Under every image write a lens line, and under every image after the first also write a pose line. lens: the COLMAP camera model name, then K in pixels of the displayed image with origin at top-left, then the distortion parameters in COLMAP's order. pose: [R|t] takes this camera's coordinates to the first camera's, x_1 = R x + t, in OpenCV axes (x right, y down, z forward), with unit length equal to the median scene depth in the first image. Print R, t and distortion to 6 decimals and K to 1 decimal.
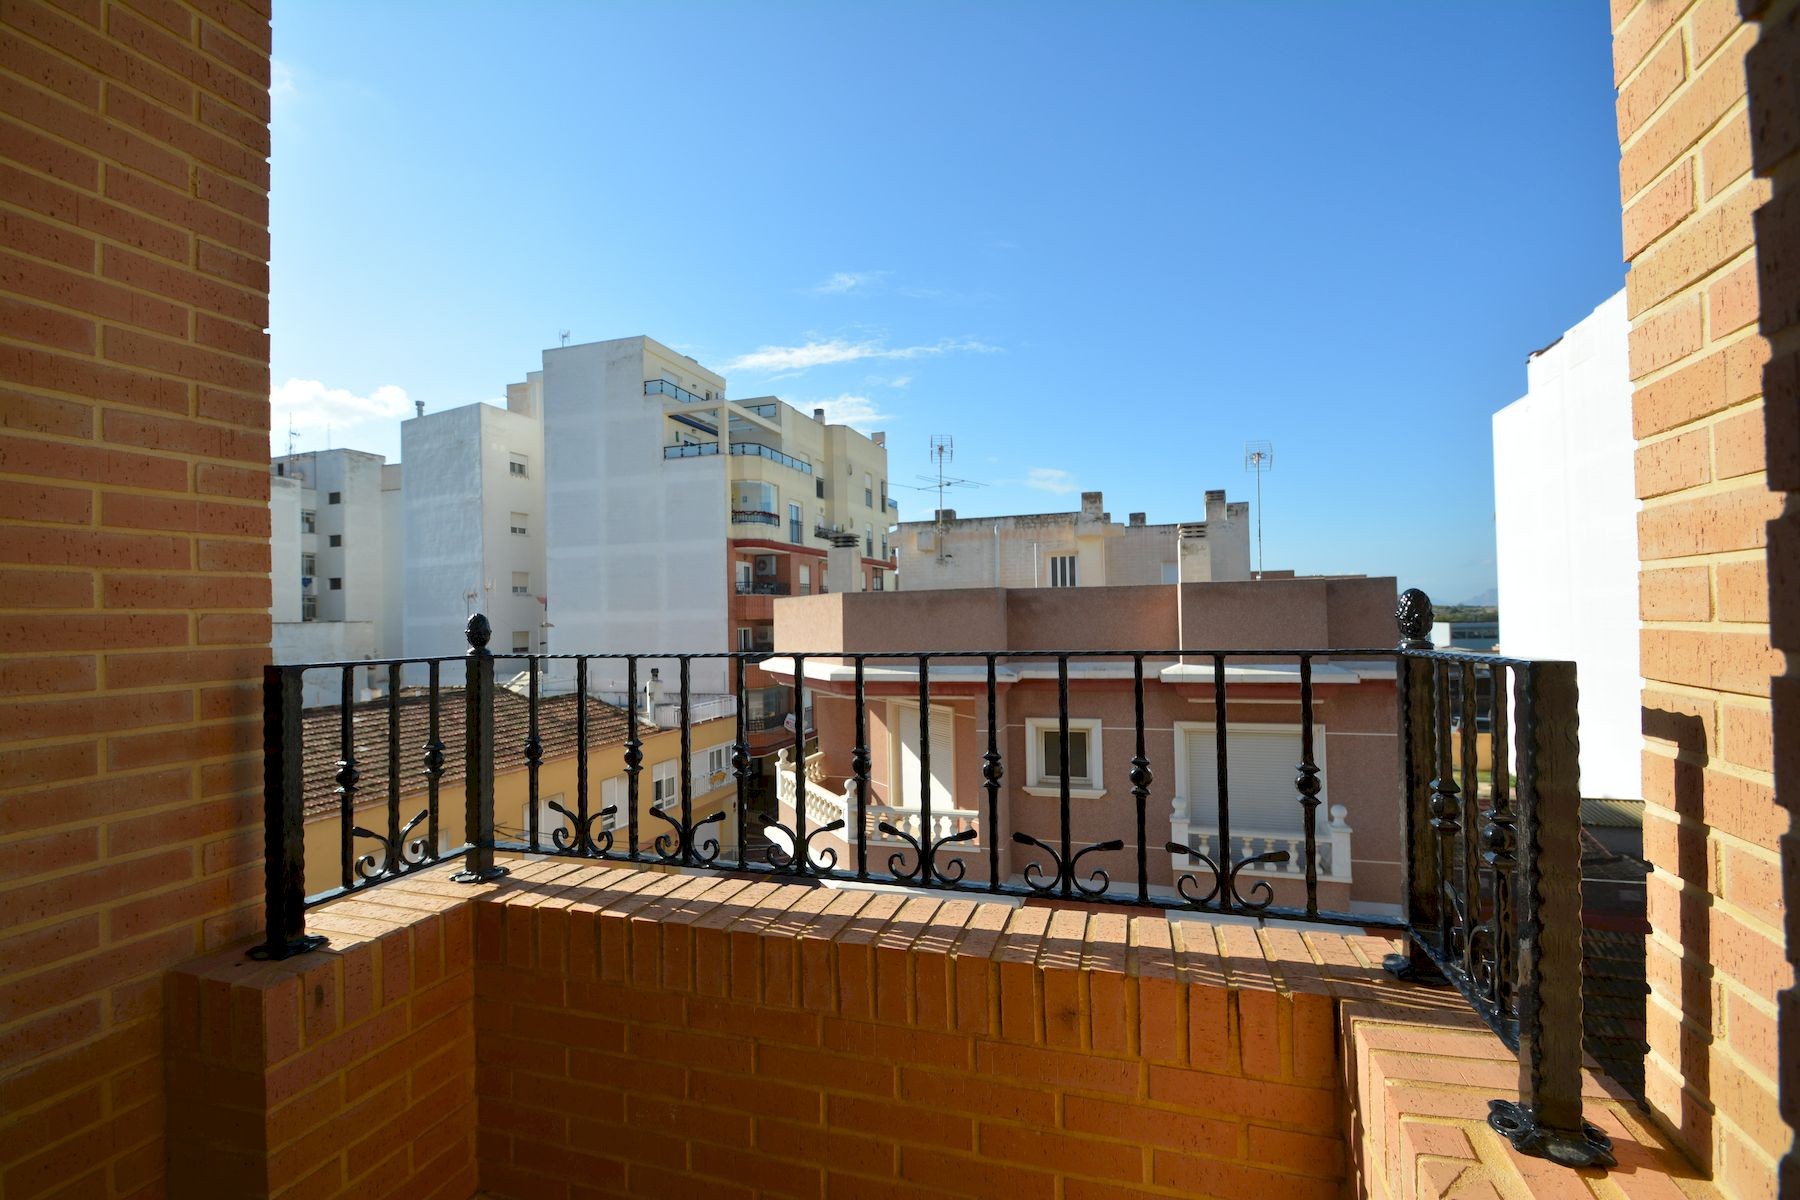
lens RADIAL K [[790.8, 0, 898.6], [0, 790.8, 602.6], [0, 0, 1]] dist [0.008129, -0.012857]
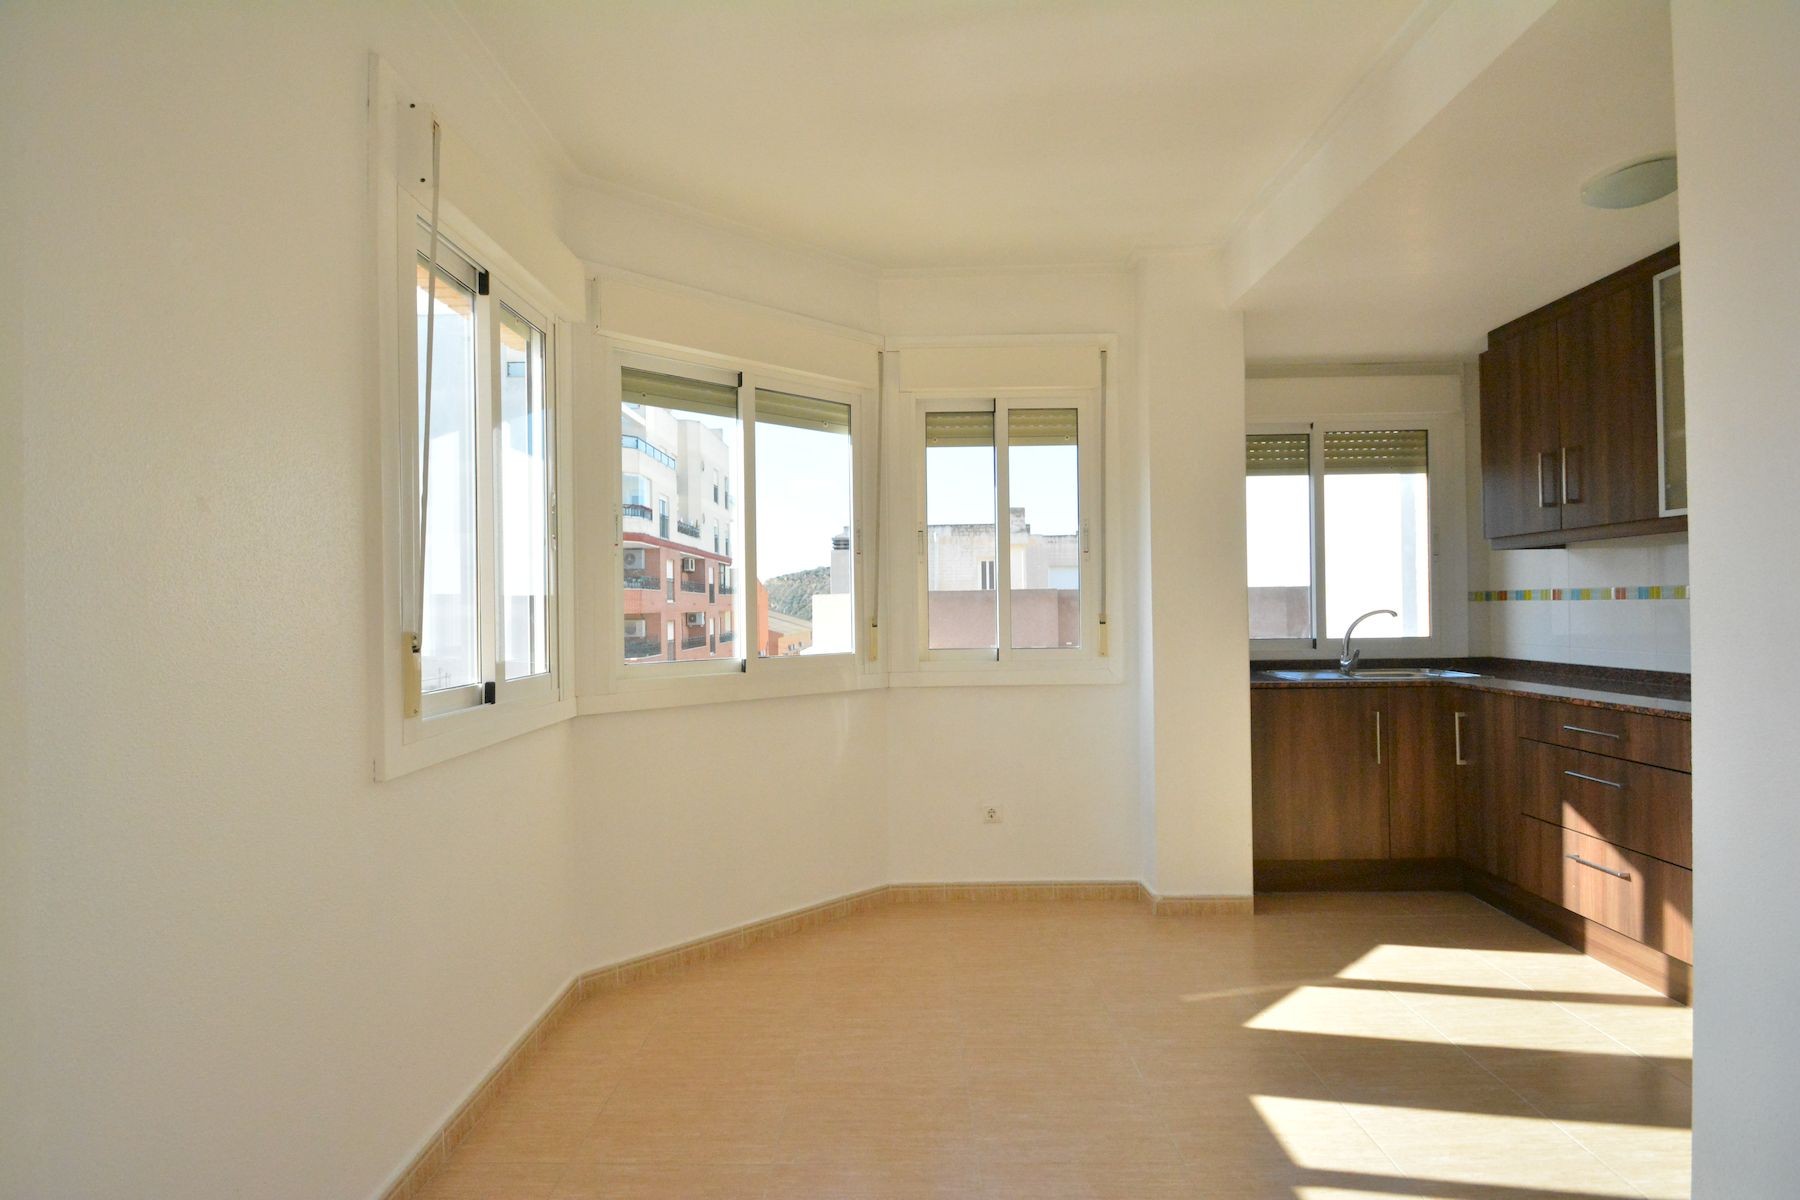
lens RADIAL K [[790.8, 0, 896.0], [0, 790.8, 606.9], [0, 0, 1]] dist [0.008129, -0.012857]
pose [[0.957169, 0.007967, 0.289420, -0.151864], [-0.010722, 0.999911, 0.007937, 0.001051], [-0.289331, -0.010700, 0.957169, -0.046310]]
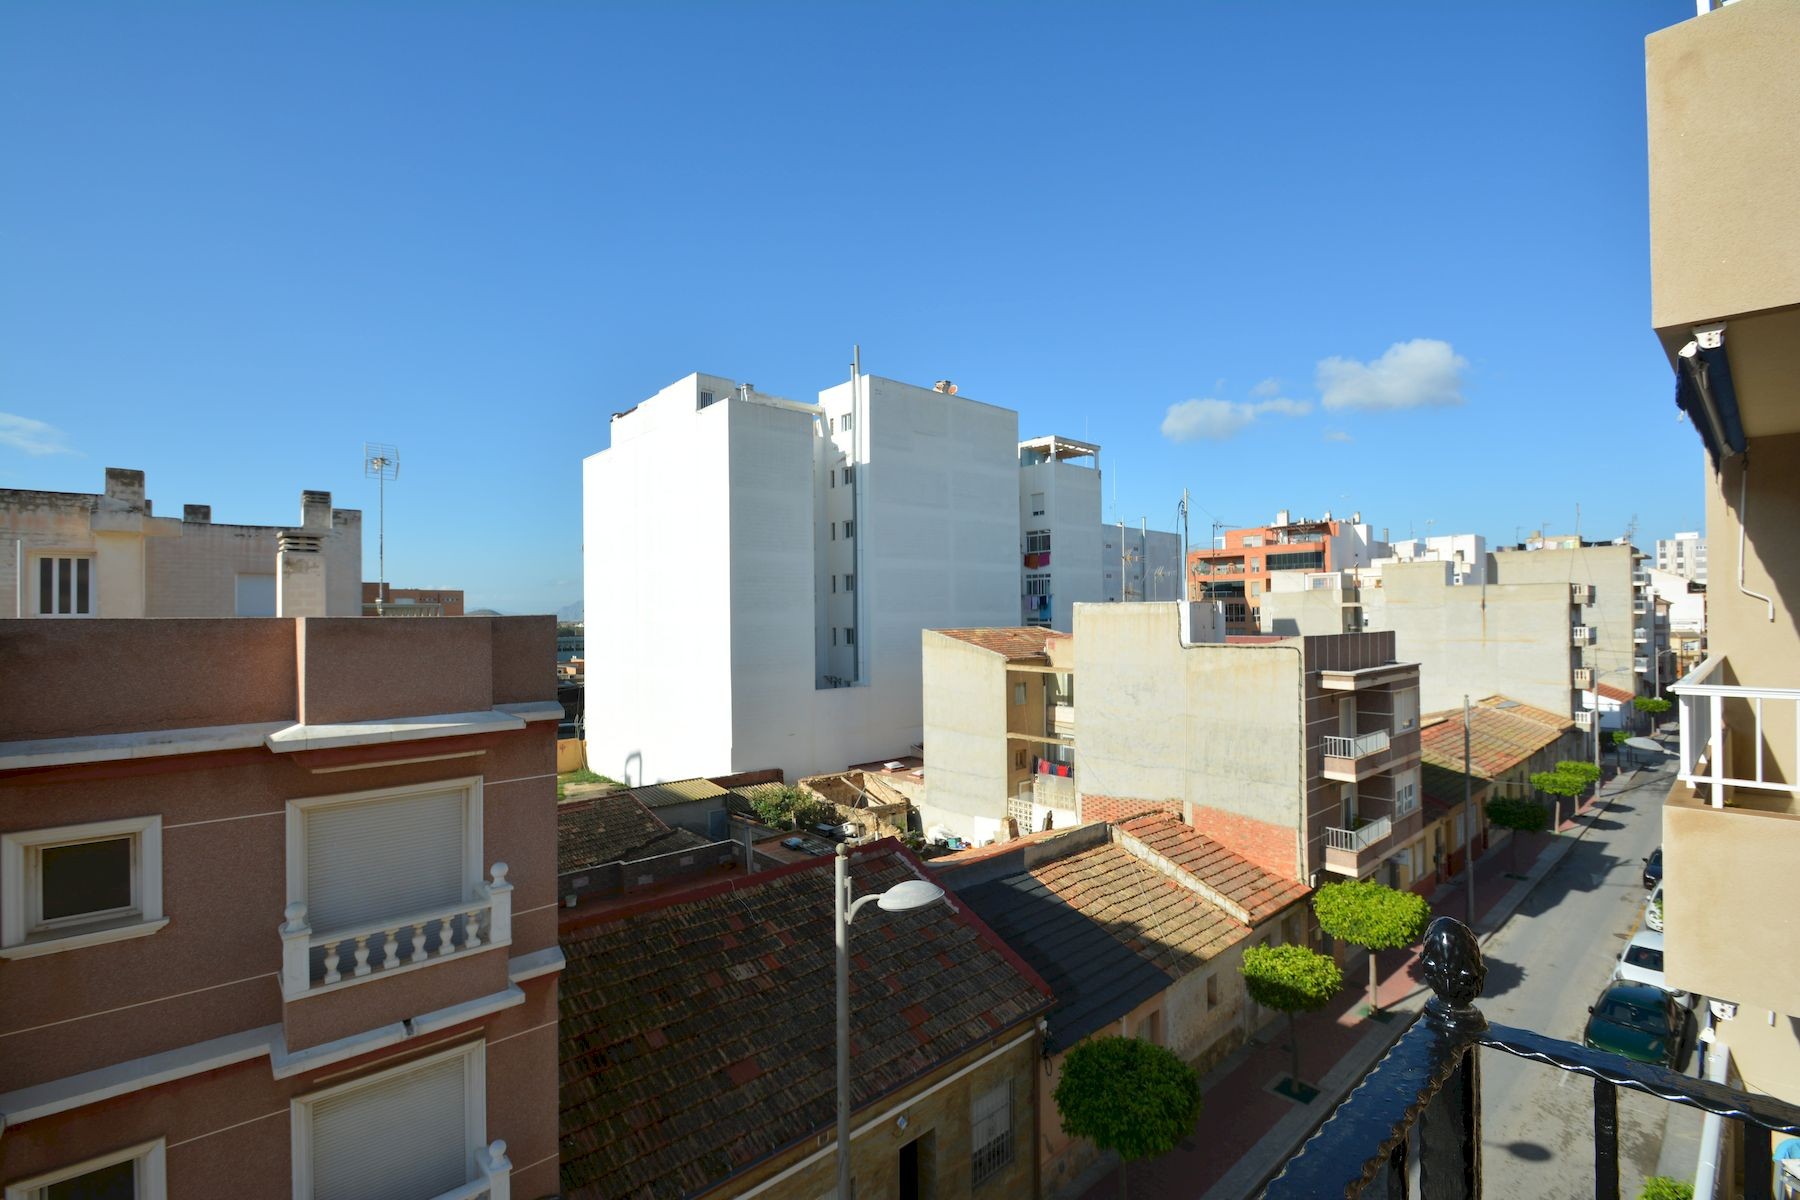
lens RADIAL K [[790.8, 0, 897.2], [0, 790.8, 609.4], [0, 0, 1]] dist [0.008129, -0.012857]
pose [[0.507593, 0.023746, 0.861269, -0.002454], [-0.015091, 0.999712, -0.018669, -0.007925], [-0.861465, -0.003521, 0.507805, 0.037315]]
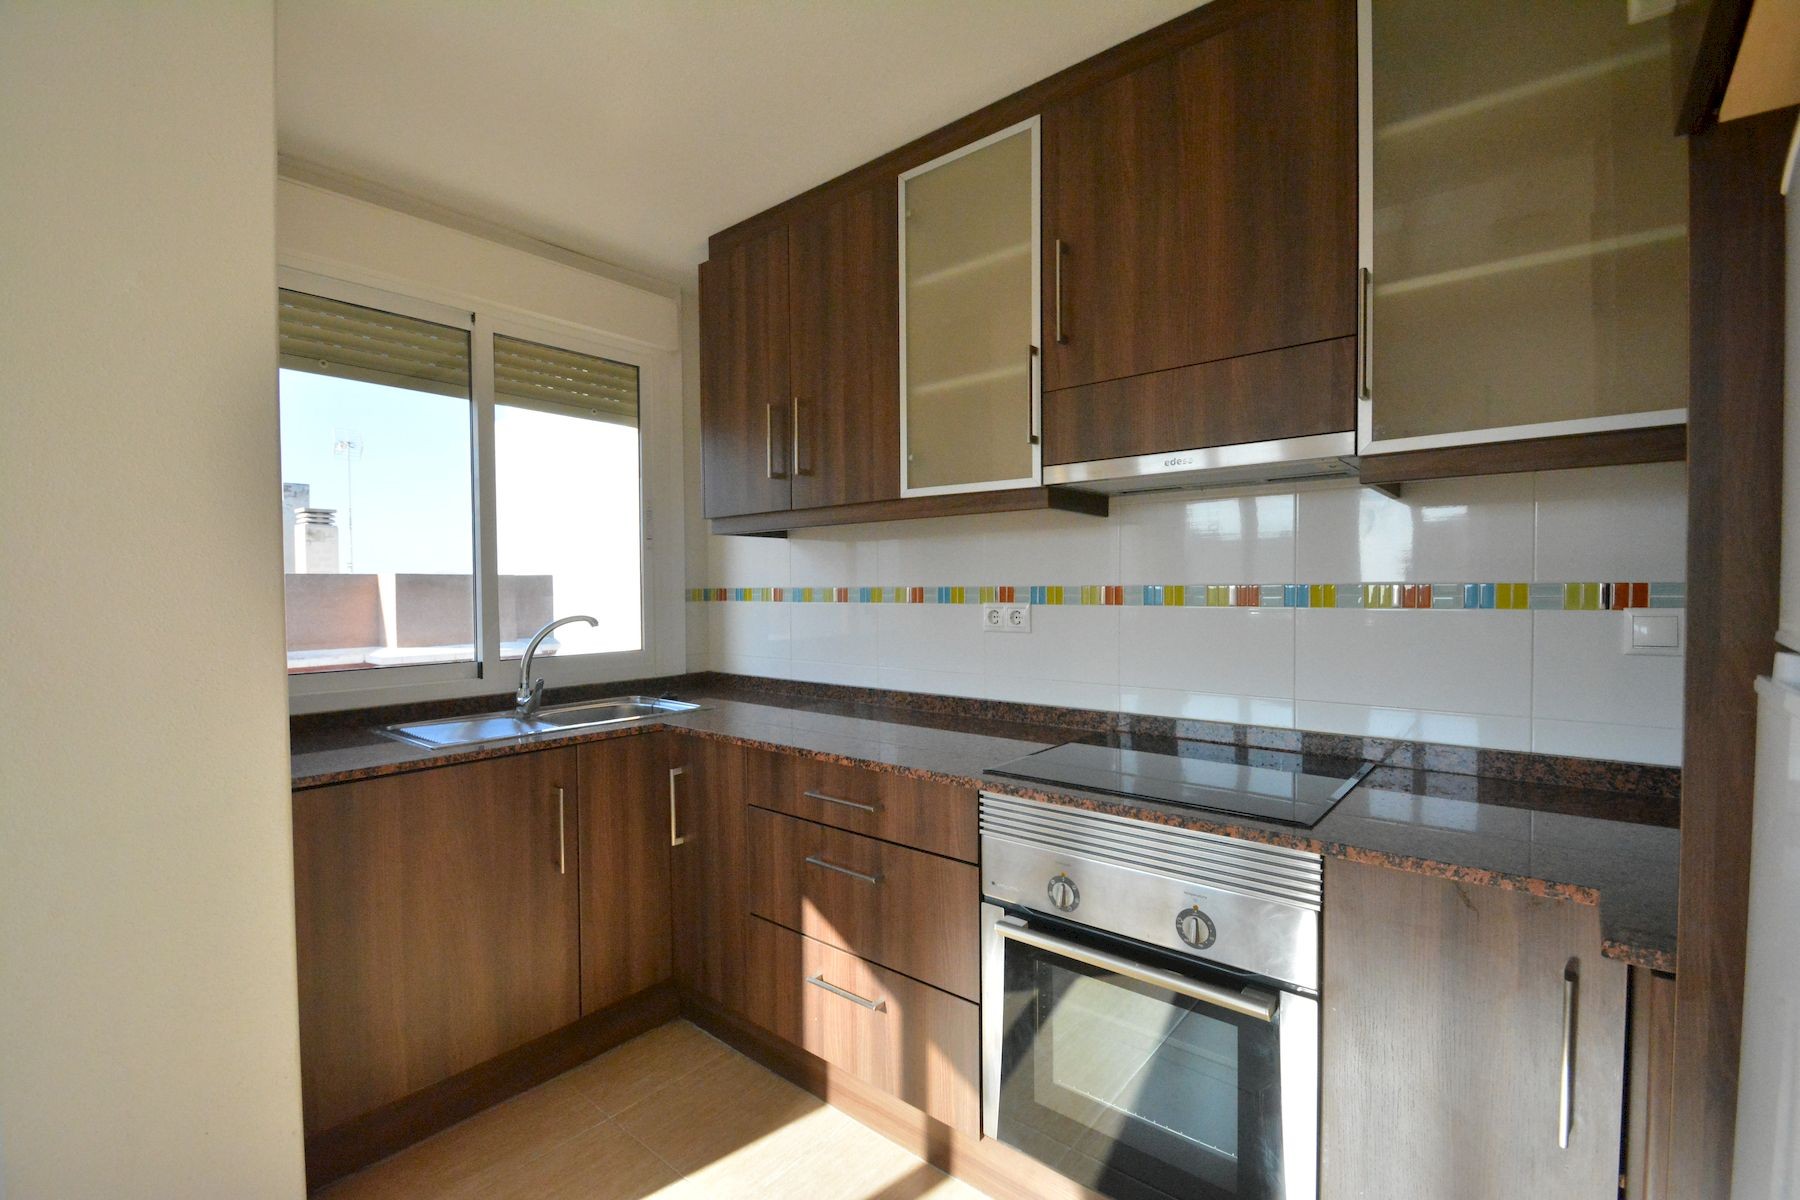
lens RADIAL K [[790.8, 0, 902.5], [0, 790.8, 604.6], [0, 0, 1]] dist [0.008129, -0.012857]
pose [[0.373368, -0.000884, 0.927683, -0.111507], [-0.015491, 0.999854, 0.007188, -0.000451], [-0.927554, -0.017055, 0.373299, -0.015417]]
